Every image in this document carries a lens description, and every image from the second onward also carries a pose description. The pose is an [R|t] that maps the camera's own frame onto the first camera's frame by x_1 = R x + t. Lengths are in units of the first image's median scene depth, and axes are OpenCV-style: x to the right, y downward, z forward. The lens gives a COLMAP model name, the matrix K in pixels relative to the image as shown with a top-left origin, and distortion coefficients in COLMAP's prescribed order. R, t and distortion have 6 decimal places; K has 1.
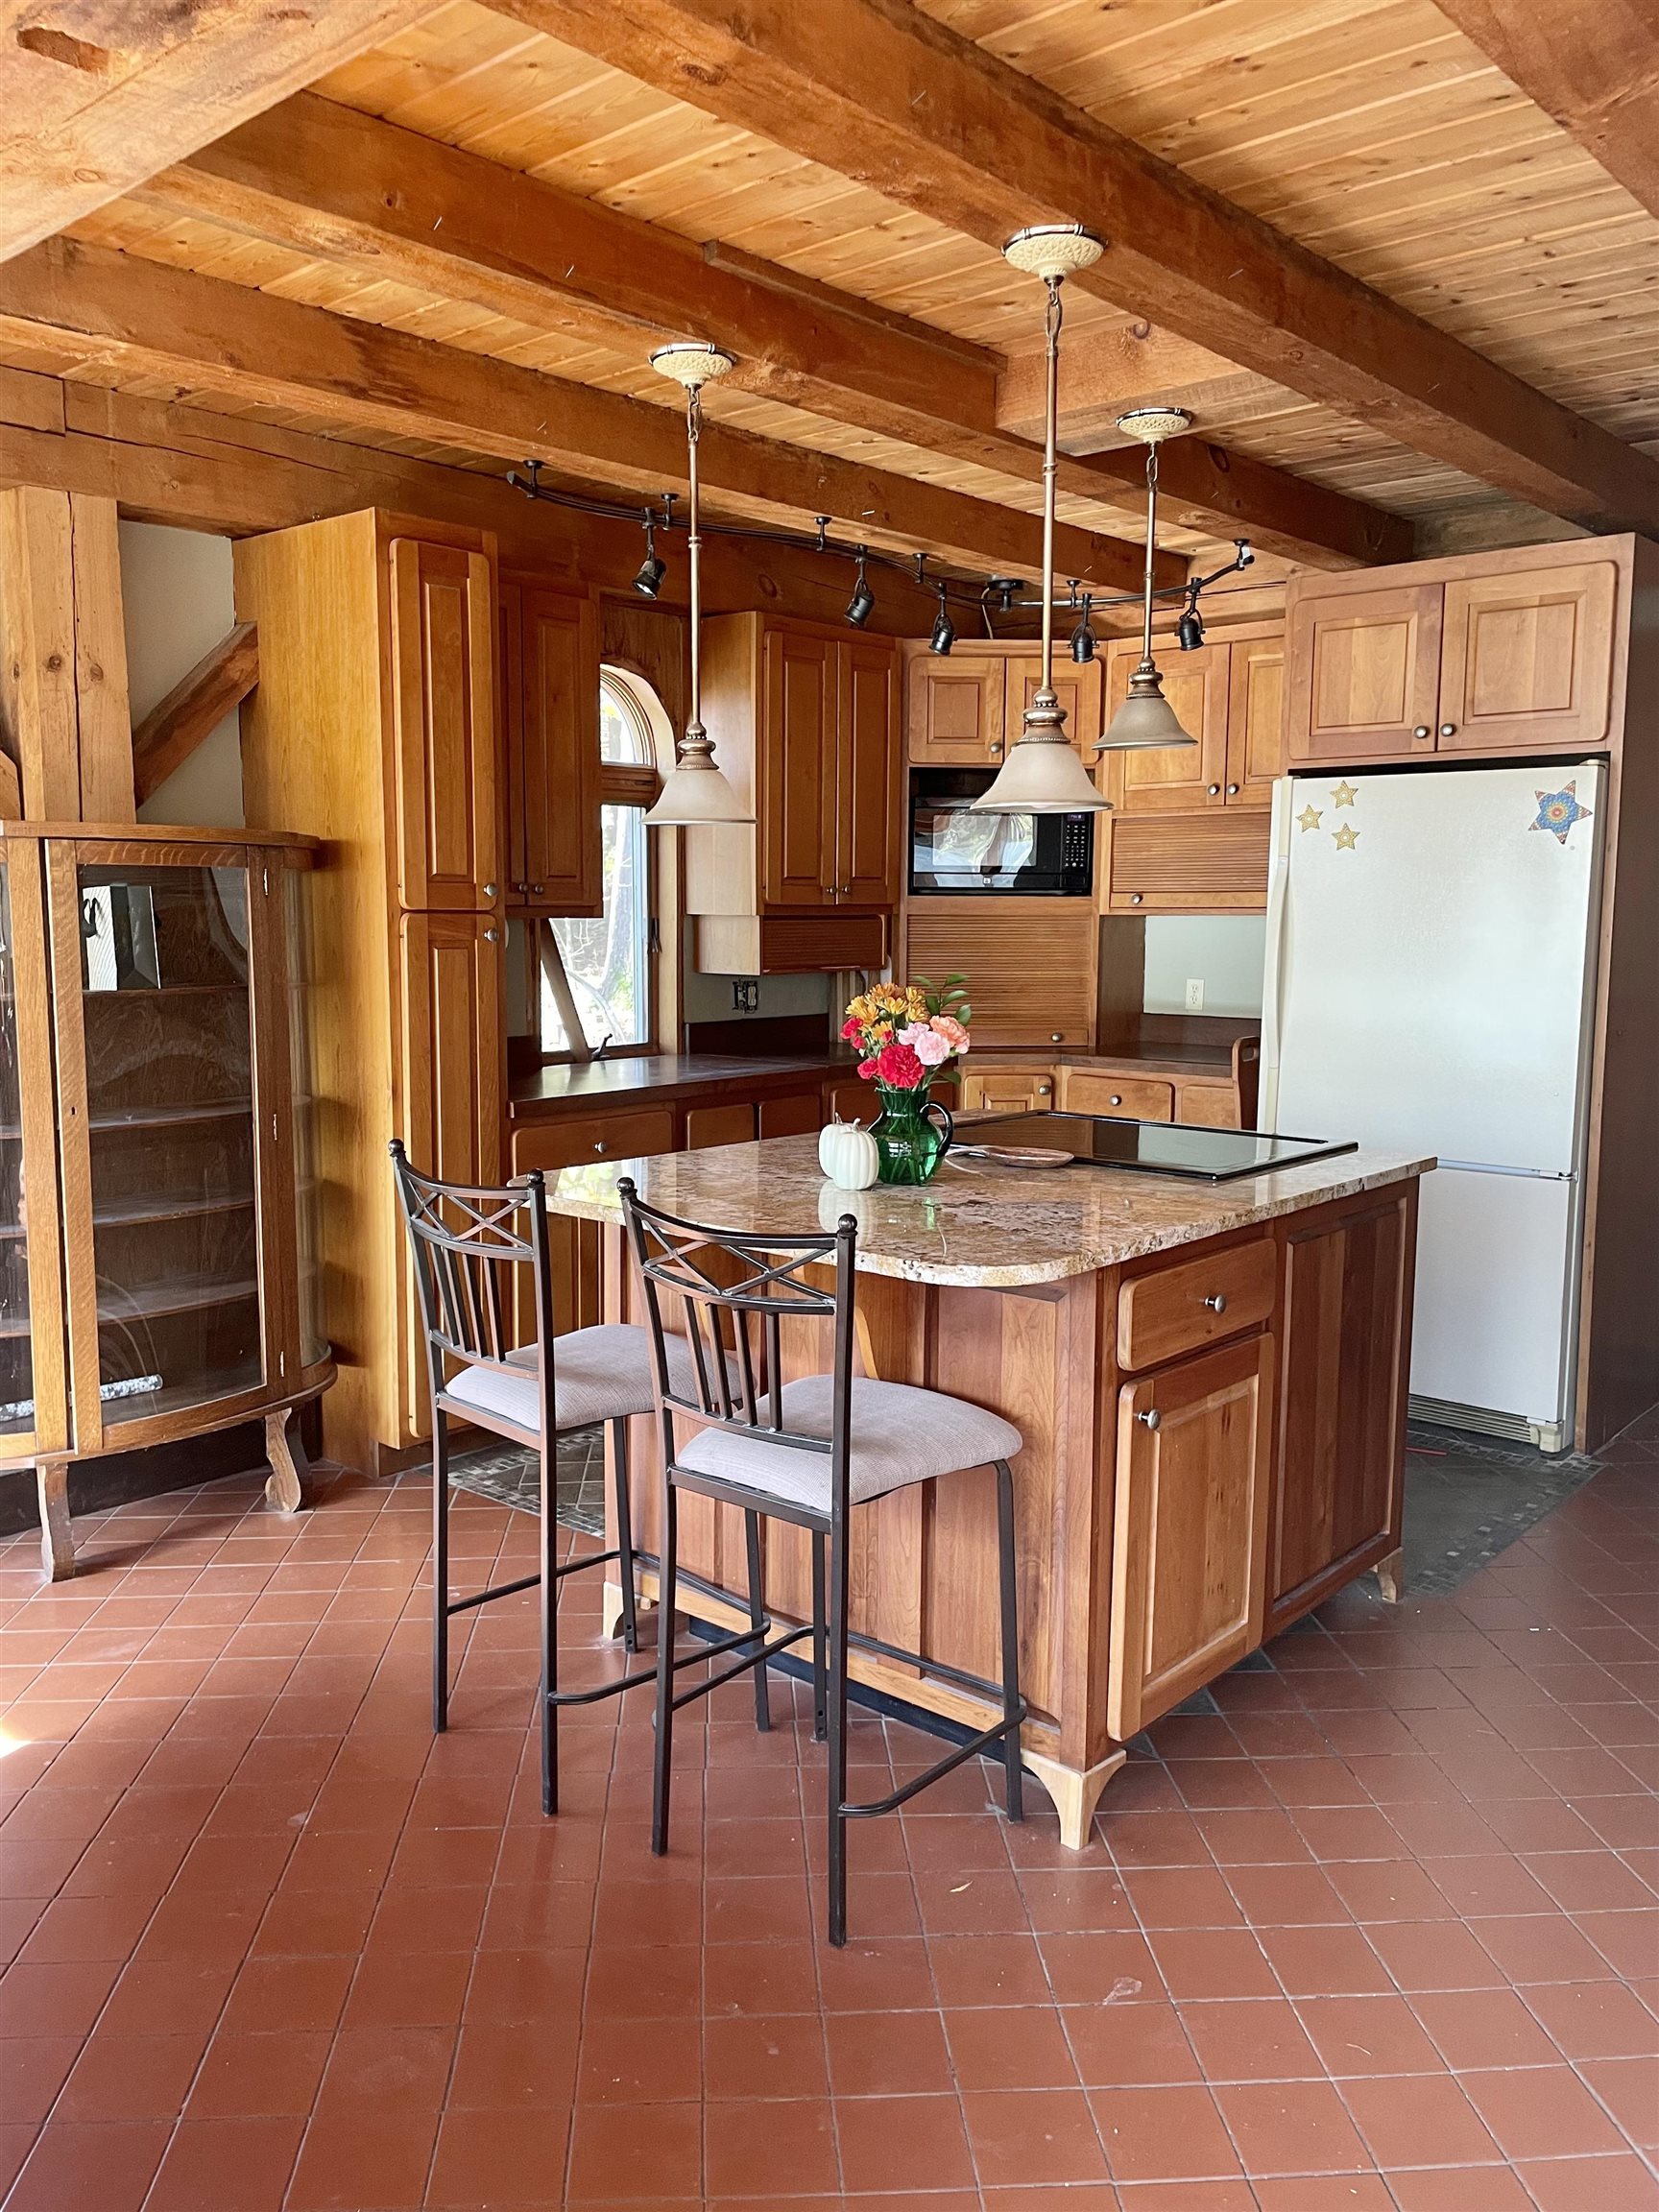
lens RADIAL K [[1726.3, 0, 829.5], [0, 1726.3, 1106.0], [0, 0, 1]] dist [0.004065, 0.000547]
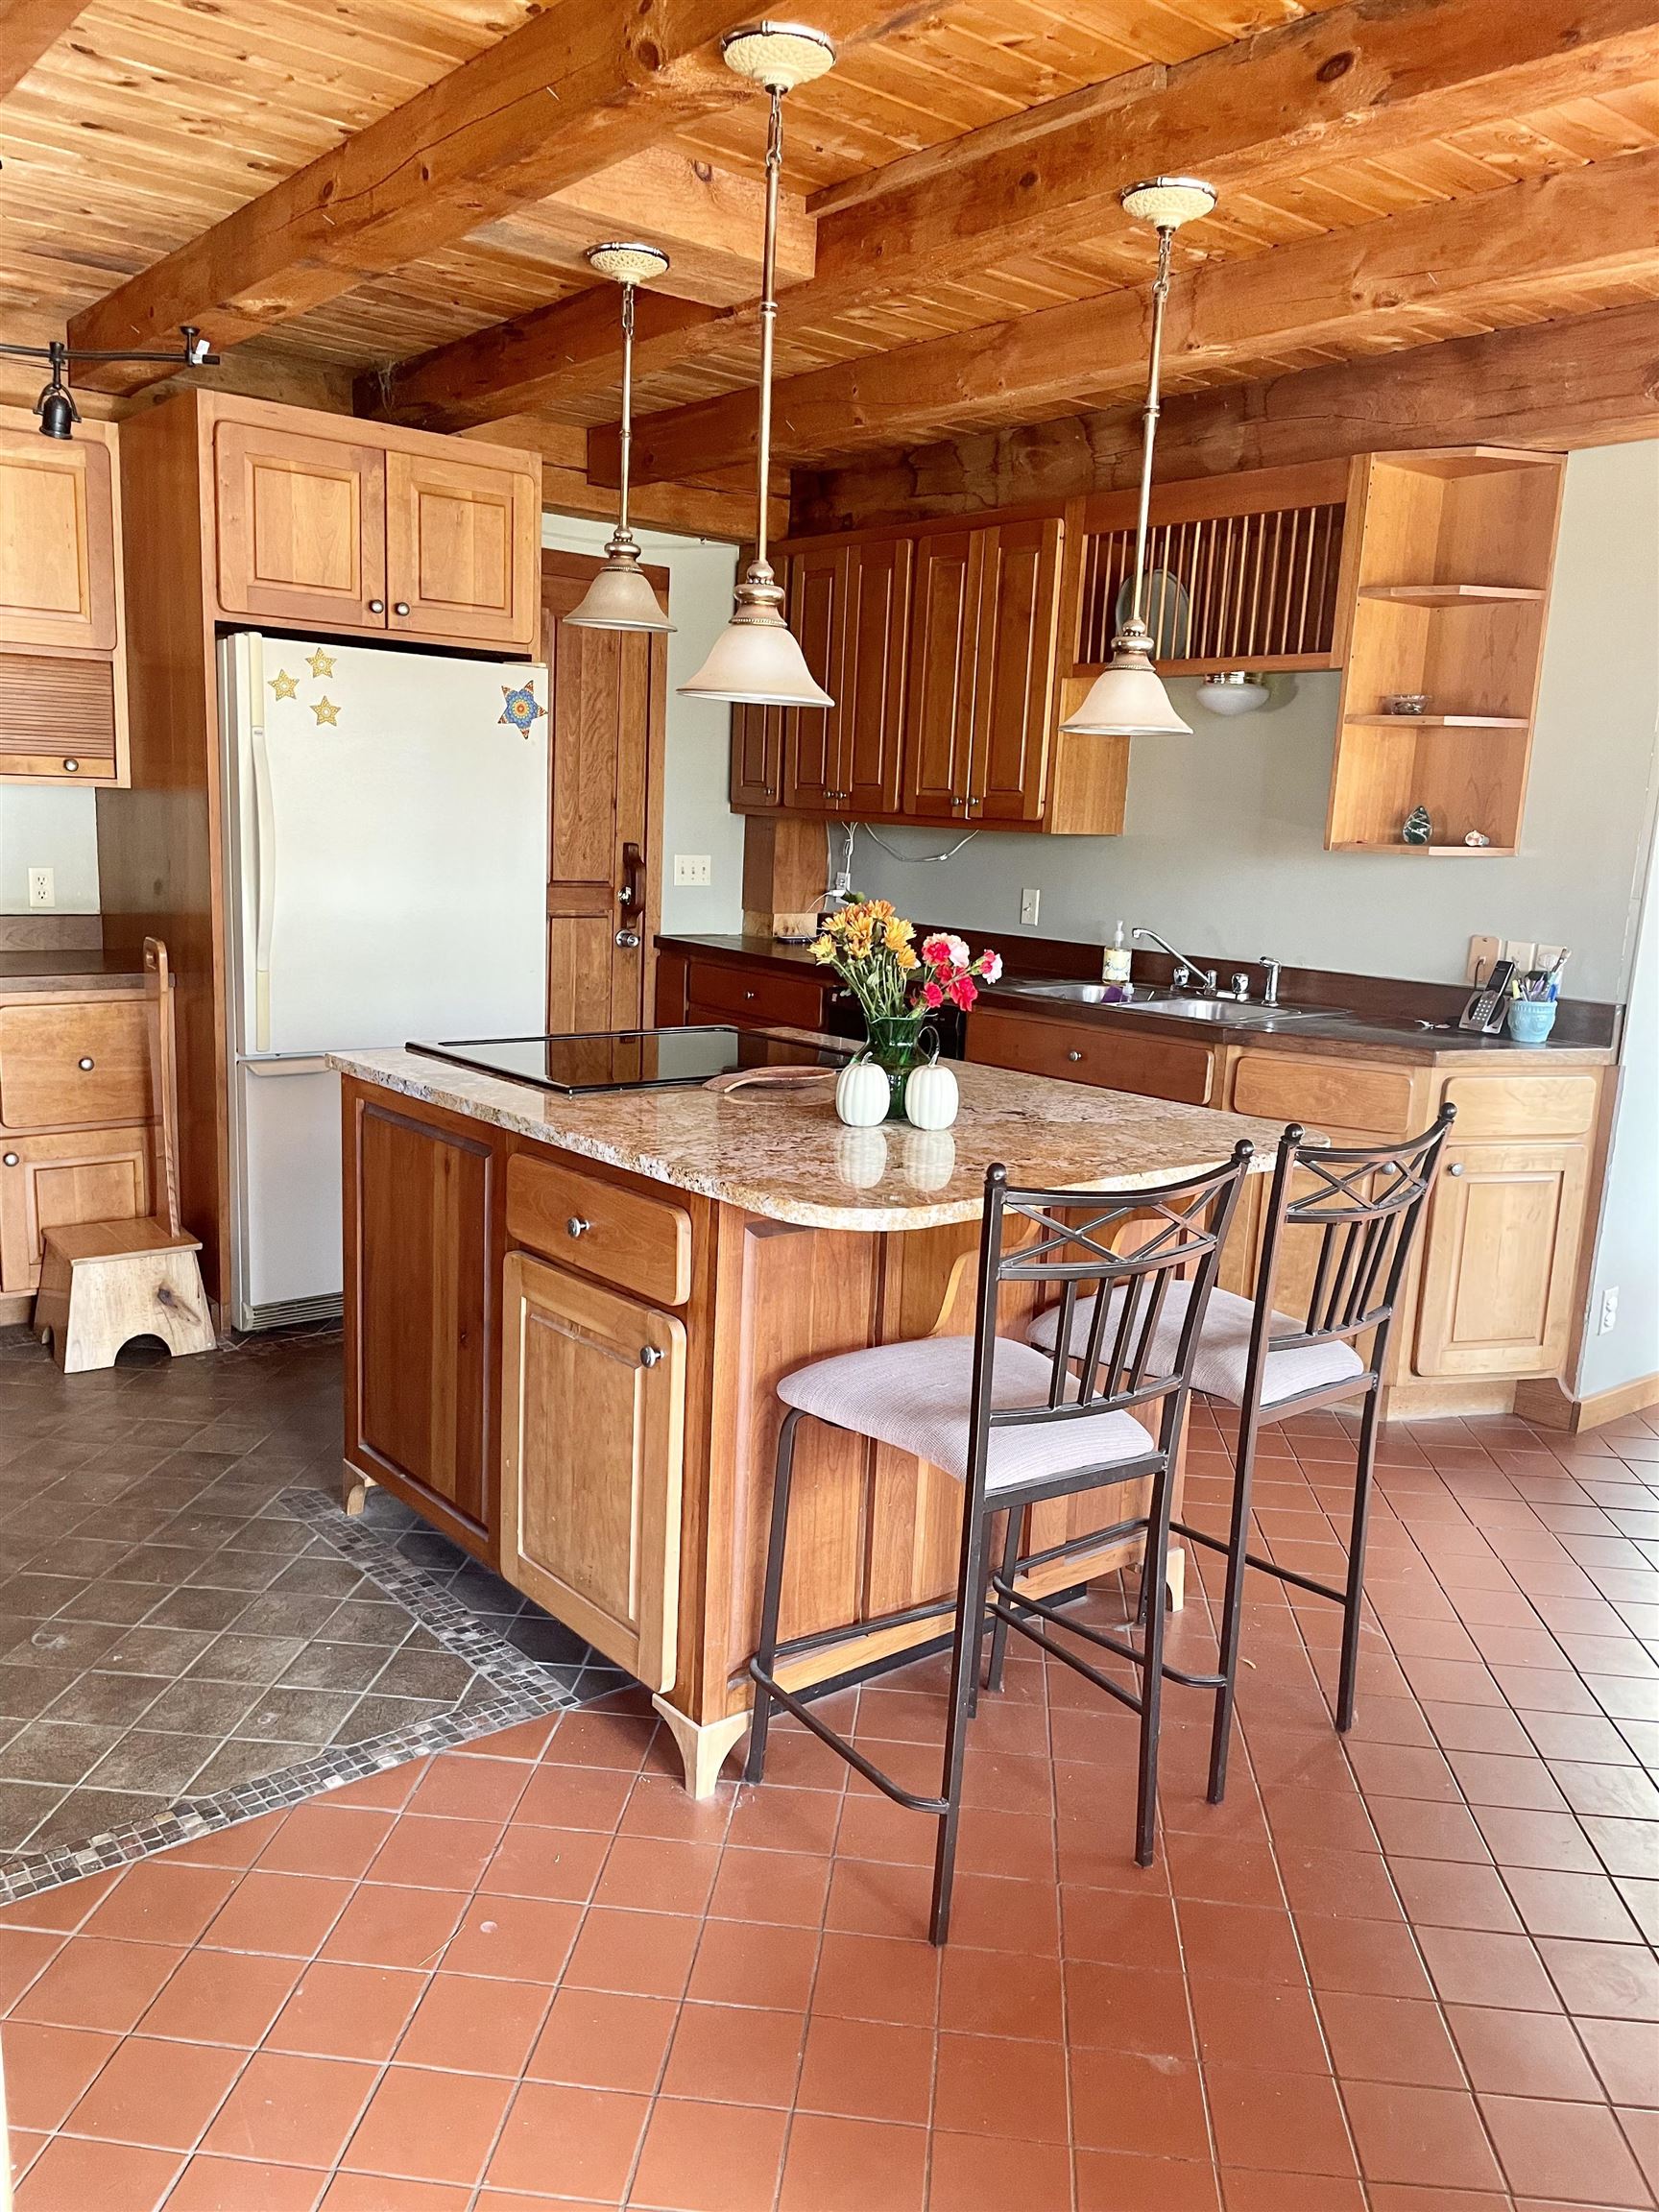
lens RADIAL K [[1706.2, 0, 829.5], [0, 1706.2, 1106.0], [0, 0, 1]] dist [-0.000707, 0.000965]
pose [[0.177423, -0.159866, 0.971063, -0.592452], [0.064449, 0.986487, 0.150630, -0.072369], [-0.982022, 0.035859, 0.185329, 0.610066]]
